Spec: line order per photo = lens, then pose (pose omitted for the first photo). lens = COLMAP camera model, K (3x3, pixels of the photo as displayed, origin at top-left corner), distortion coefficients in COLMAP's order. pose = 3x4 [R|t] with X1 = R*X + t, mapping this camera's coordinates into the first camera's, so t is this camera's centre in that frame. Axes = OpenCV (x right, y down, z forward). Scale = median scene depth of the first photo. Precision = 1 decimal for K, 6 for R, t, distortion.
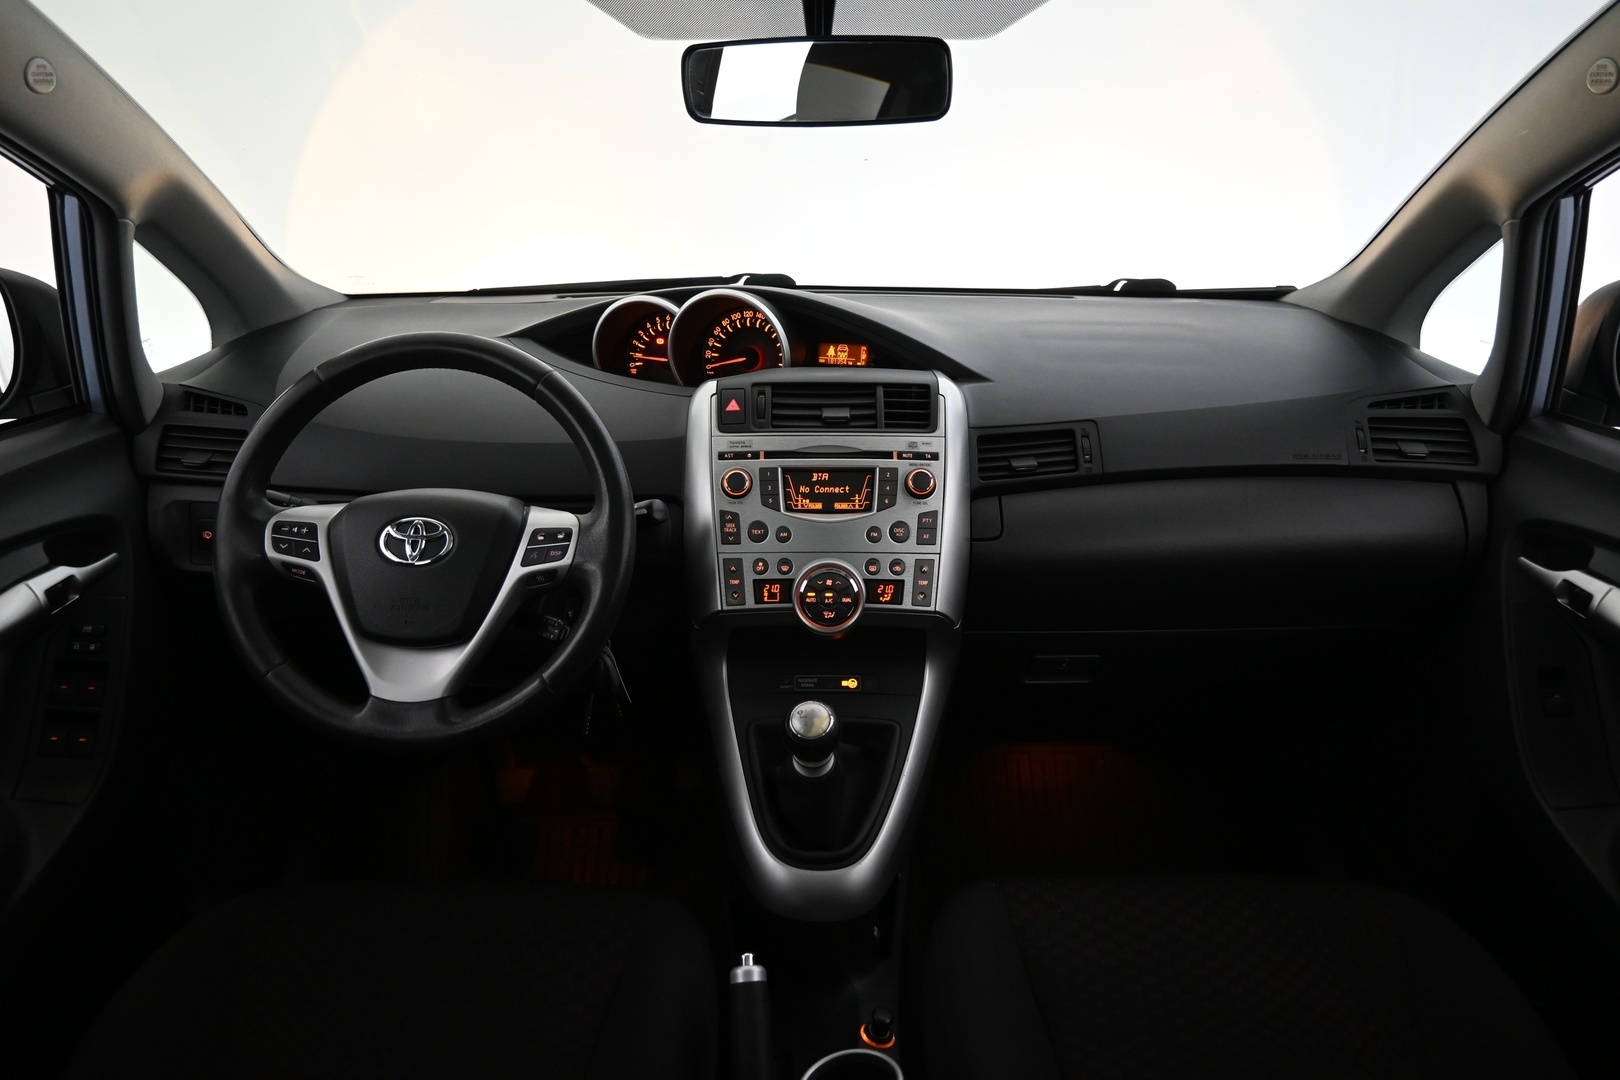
lens RADIAL K [[1092.8, 0, 782.2], [0, 1092.8, 542.3], [0, 0, 1]] dist [-0.001642, 0.026968]
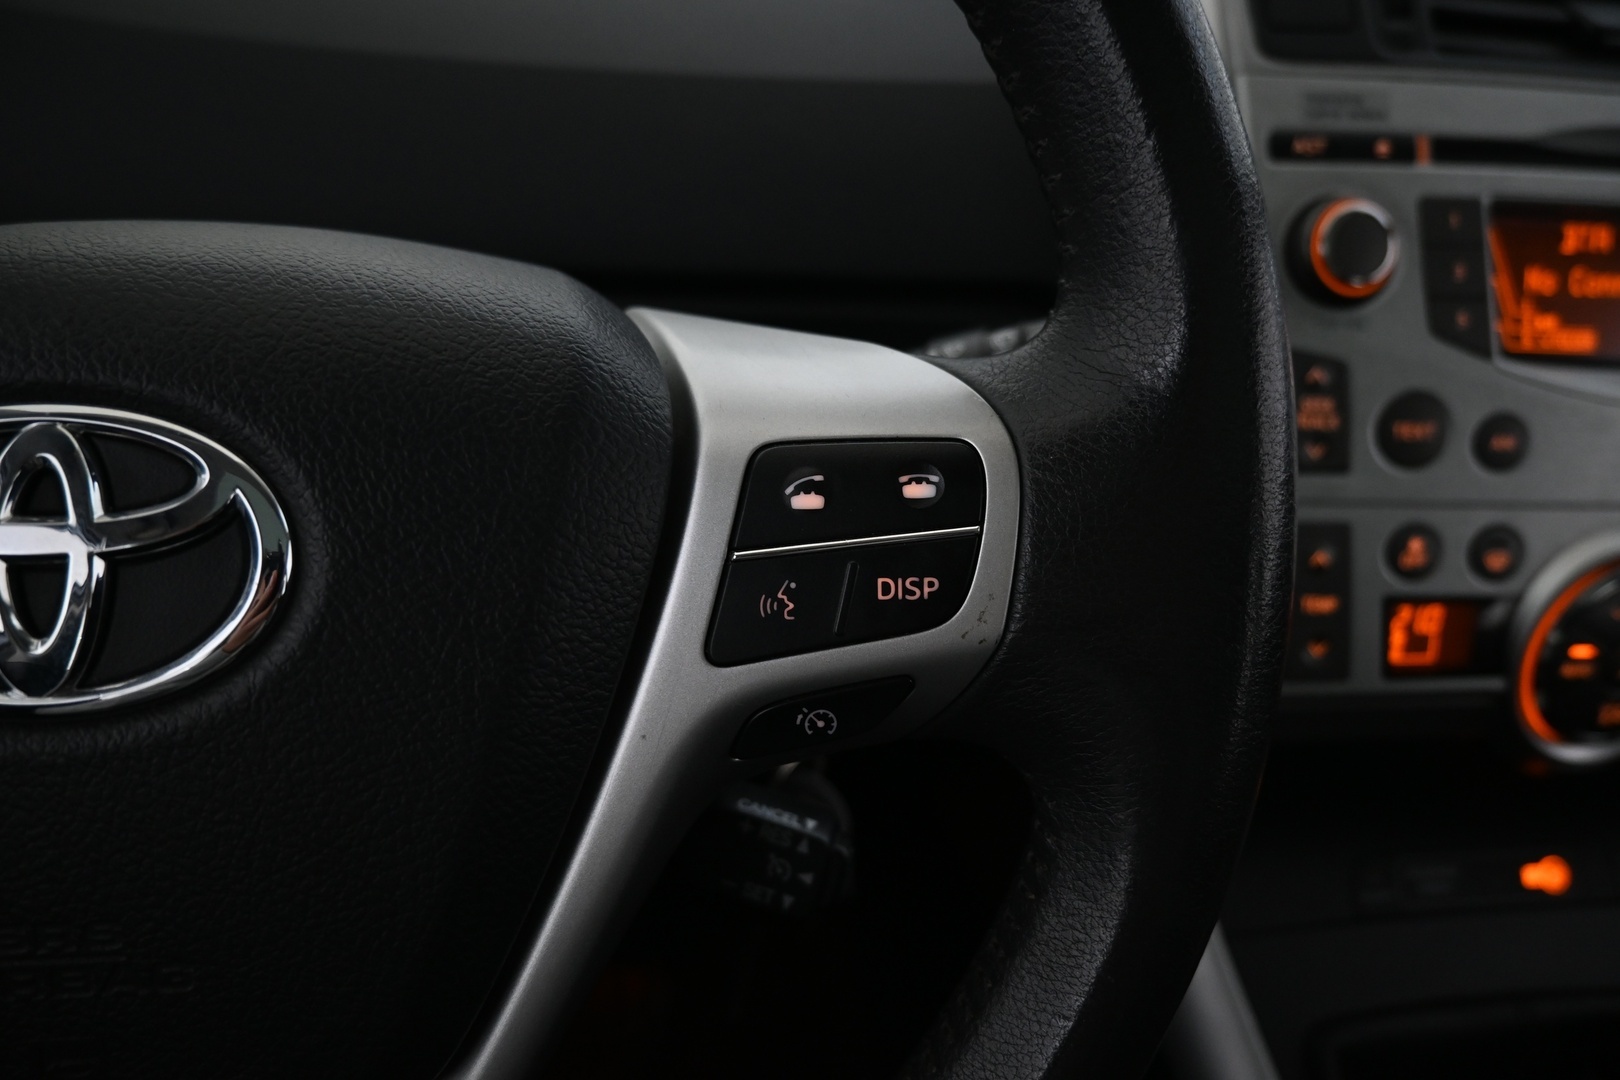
lens RADIAL K [[1092.8, 0, 782.2], [0, 1092.8, 542.3], [0, 0, 1]] dist [-0.001642, 0.026968]
pose [[0.977977, -0.009590, 0.208491, -0.239929], [-0.028685, 0.983288, 0.179782, -0.027154], [-0.206731, -0.181803, 0.961358, 0.751337]]
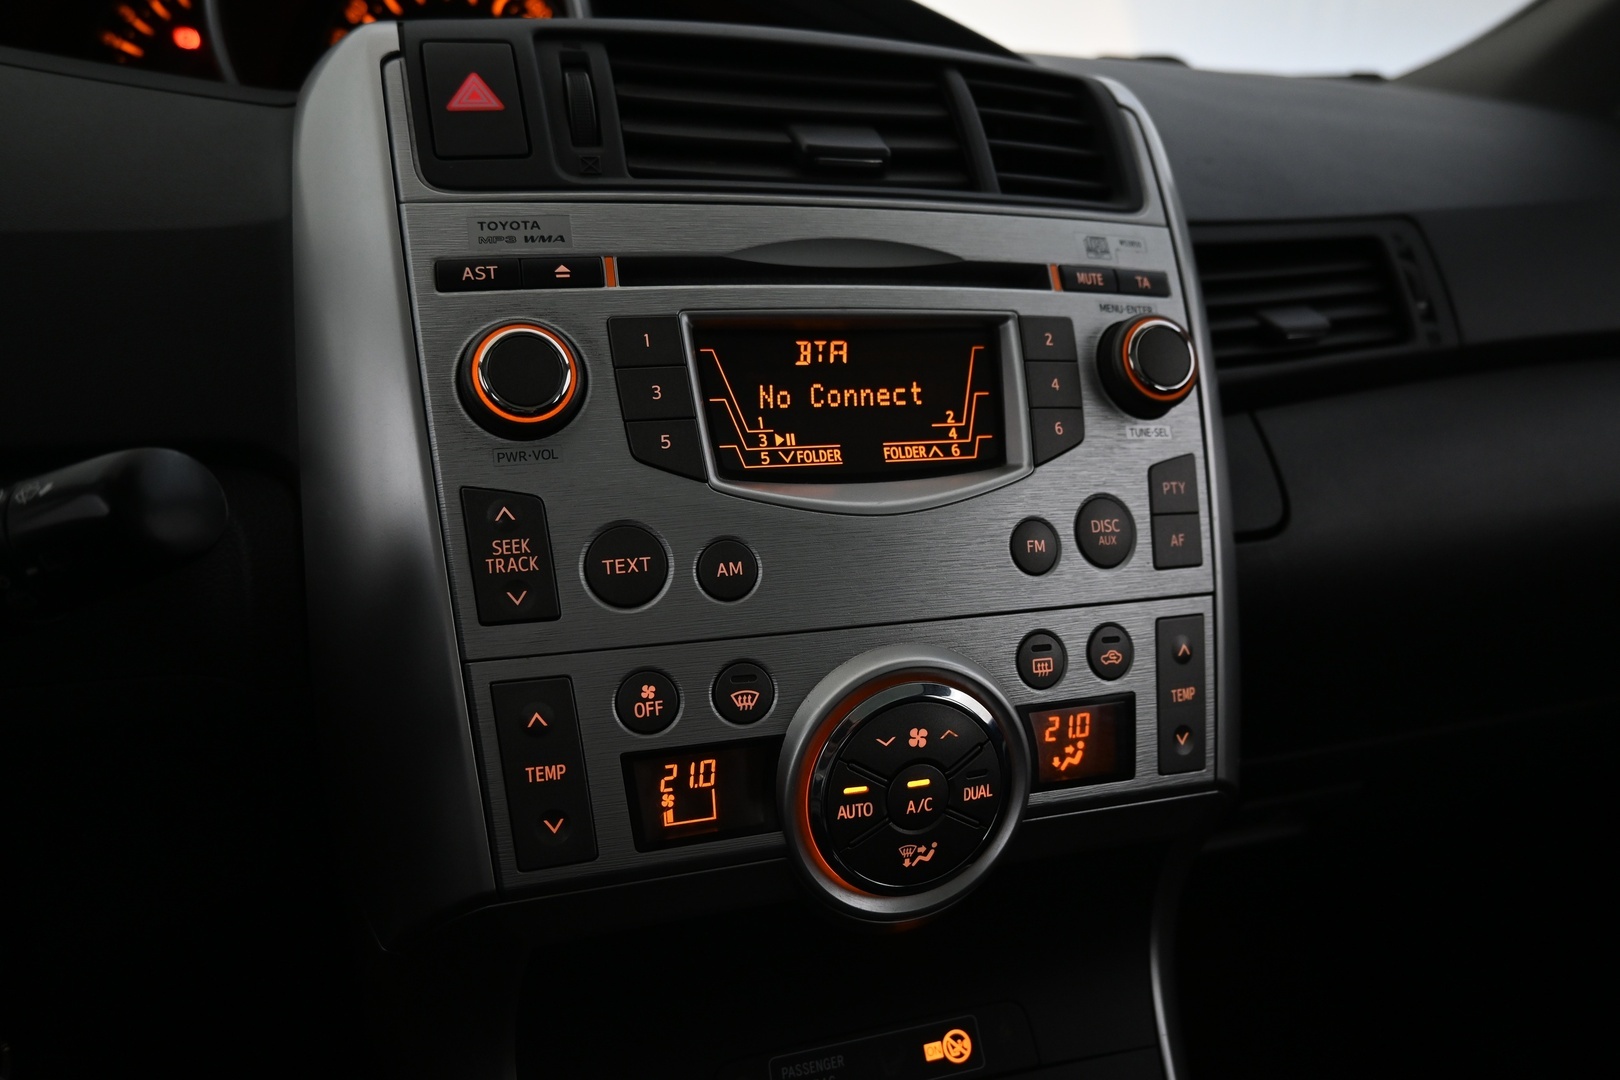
lens RADIAL K [[1092.8, 0, 782.2], [0, 1092.8, 542.3], [0, 0, 1]] dist [-0.001642, 0.026968]
pose [[0.942640, -0.064916, 0.327439, -0.070624], [0.059392, 0.997873, 0.026854, -0.019402], [-0.328486, -0.005866, 0.944491, 0.742795]]
